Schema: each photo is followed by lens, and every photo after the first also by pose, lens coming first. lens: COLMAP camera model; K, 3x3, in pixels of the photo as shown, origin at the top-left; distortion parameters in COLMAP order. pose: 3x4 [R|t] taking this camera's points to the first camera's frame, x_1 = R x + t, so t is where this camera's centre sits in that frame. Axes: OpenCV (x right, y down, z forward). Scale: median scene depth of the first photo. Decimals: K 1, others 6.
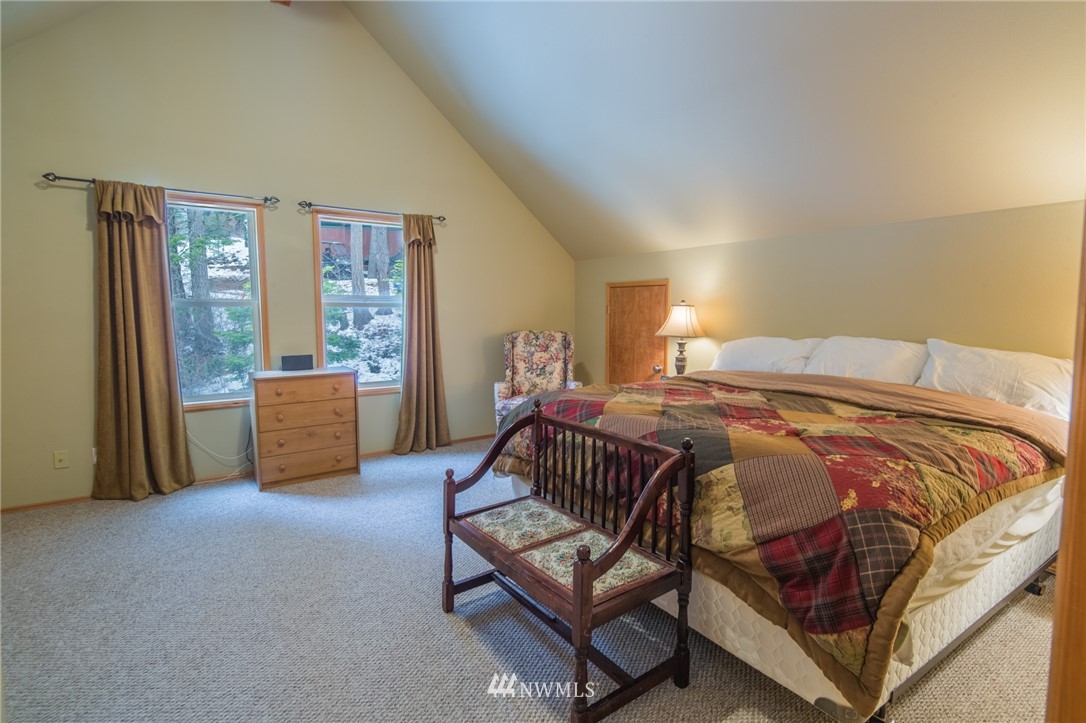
lens RADIAL K [[524.2, 0, 564.8], [0, 524.2, 350.6], [0, 0, 1]] dist [0.006752, -0.005409]
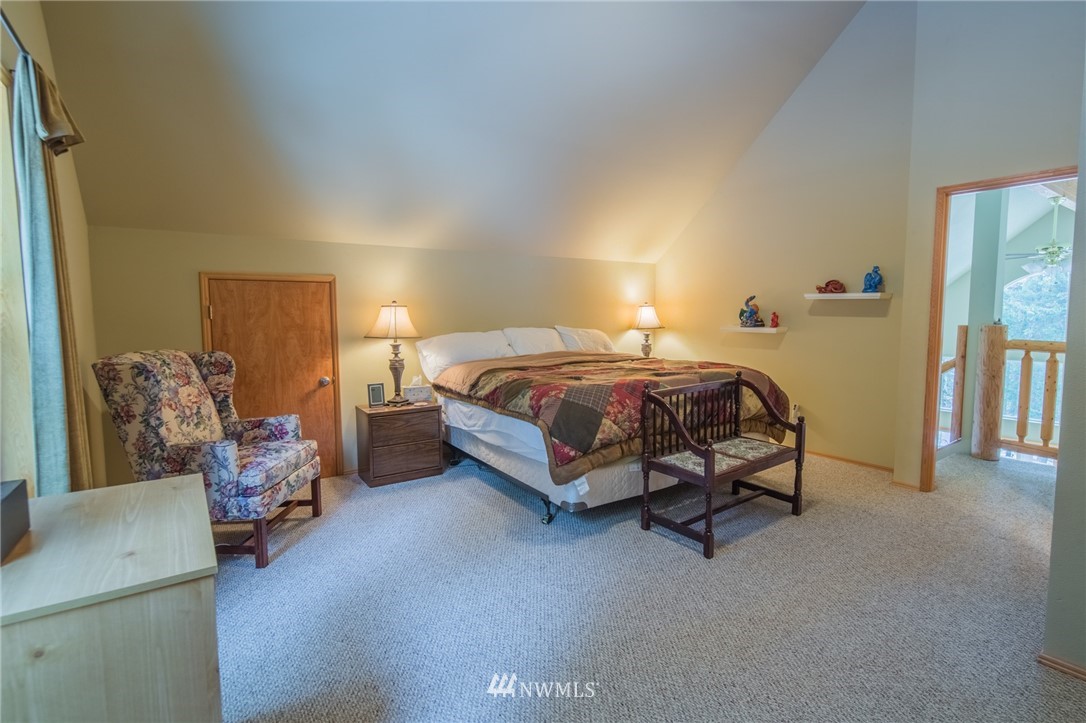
lens RADIAL K [[524.2, 0, 564.8], [0, 524.2, 350.6], [0, 0, 1]] dist [0.006752, -0.005409]
pose [[-0.008088, -0.080679, 0.996707, -0.659778], [0.087739, 0.992838, 0.081078, -0.049009], [-0.996111, 0.088106, -0.000952, 0.614821]]
